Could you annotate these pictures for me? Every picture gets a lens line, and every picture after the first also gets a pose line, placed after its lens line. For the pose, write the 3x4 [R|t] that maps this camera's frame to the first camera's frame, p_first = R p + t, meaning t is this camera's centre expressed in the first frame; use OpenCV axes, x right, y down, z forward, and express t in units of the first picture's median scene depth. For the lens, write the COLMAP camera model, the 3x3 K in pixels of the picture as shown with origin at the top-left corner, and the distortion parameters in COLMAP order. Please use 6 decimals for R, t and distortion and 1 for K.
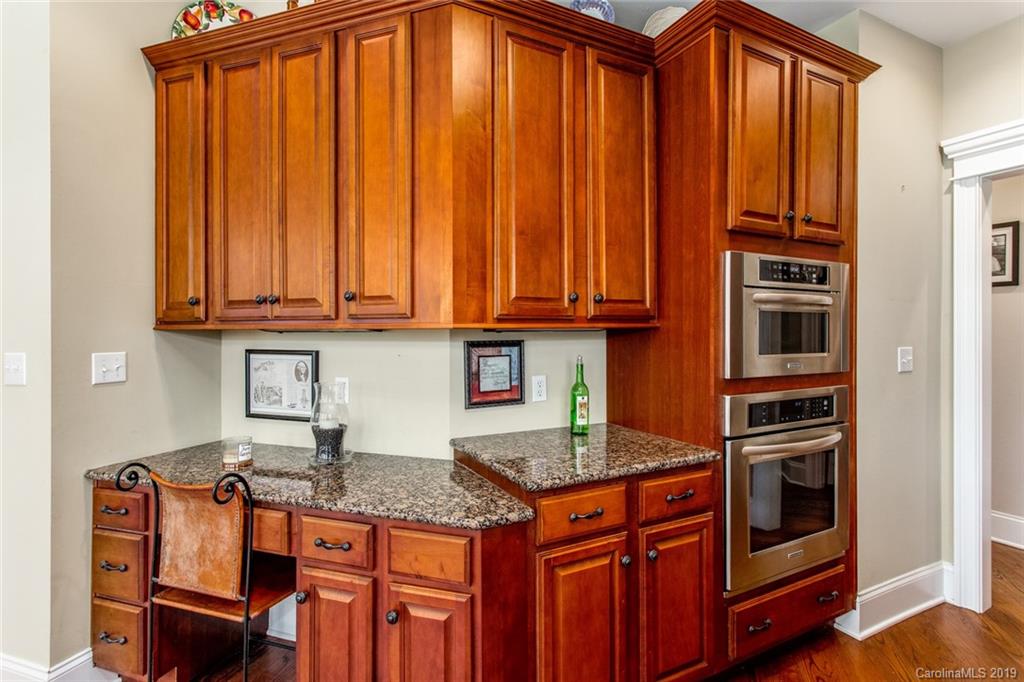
lens RADIAL K [[488.0, 0, 509.0], [0, 488.0, 336.1], [0, 0, 1]] dist [0.001911, 0.000168]
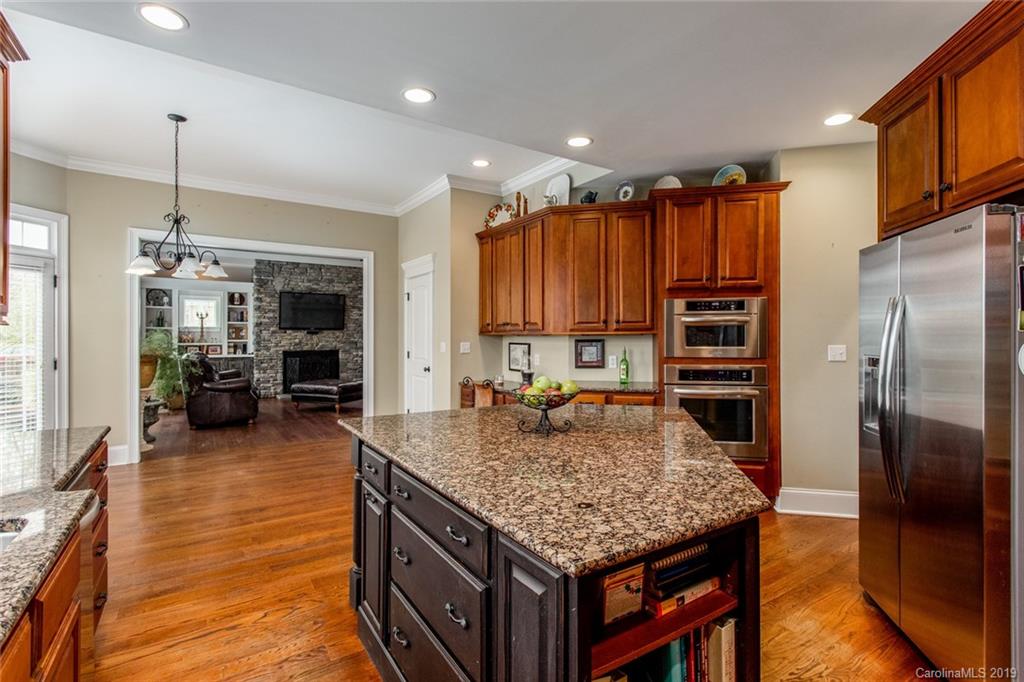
lens RADIAL K [[478.6, 0, 489.3], [0, 478.6, 336.1], [0, 0, 1]] dist [0.000619, 0.000093]
pose [[0.754494, 0.000230, -0.656306, 1.131429], [-0.001635, 0.999997, -0.001529, -0.001955], [0.656304, 0.002226, 0.754493, -1.031008]]
